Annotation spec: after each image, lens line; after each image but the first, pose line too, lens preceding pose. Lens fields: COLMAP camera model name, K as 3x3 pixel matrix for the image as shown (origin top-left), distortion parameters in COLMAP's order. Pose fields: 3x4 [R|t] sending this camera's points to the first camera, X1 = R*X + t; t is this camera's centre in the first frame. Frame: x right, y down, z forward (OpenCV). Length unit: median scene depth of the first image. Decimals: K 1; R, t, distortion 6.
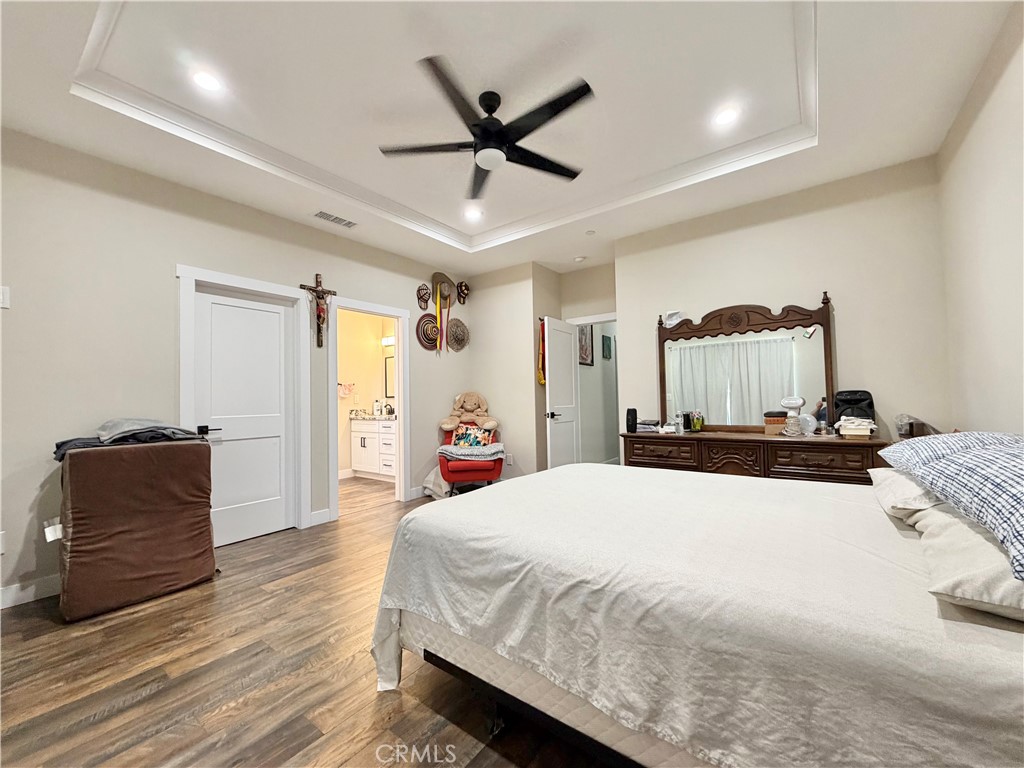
lens RADIAL K [[408.5, 0, 505.4], [0, 408.5, 383.9], [0, 0, 1]] dist [0.000852, 0.000520]
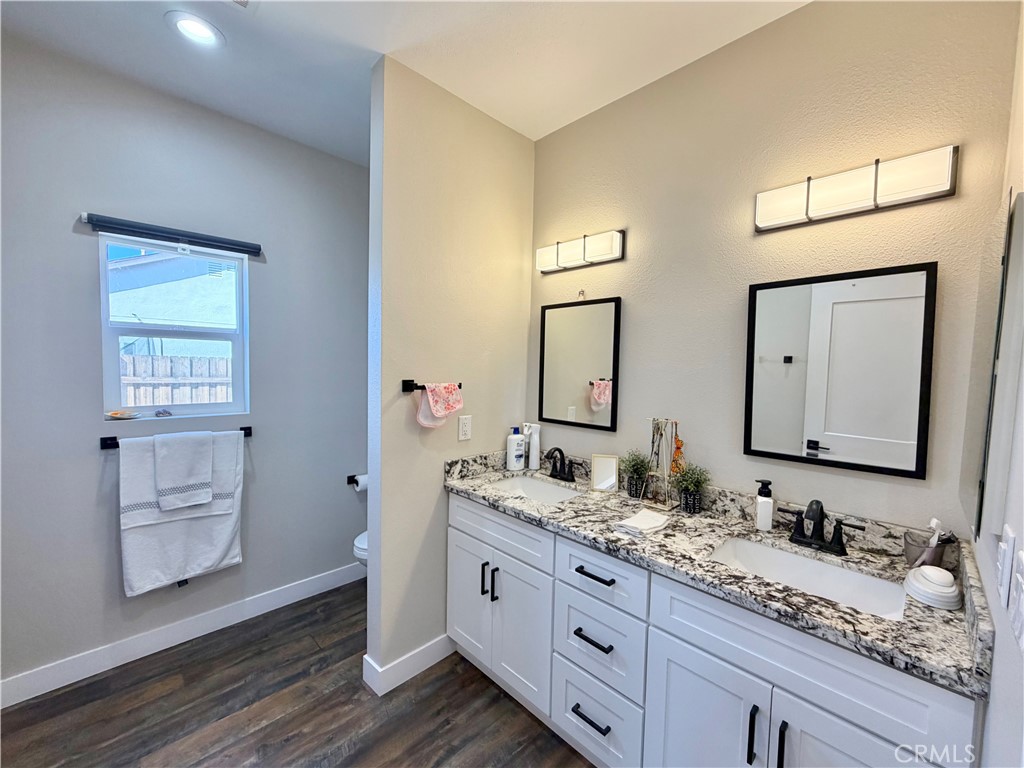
lens RADIAL K [[408.5, 0, 509.6], [0, 408.5, 387.9], [0, 0, 1]] dist [0.000852, 0.000520]
pose [[0.988303, 0.049141, -0.144371, -0.281010], [-0.036242, 0.995222, 0.090658, -0.026948], [0.148136, -0.084365, 0.985362, 0.678576]]
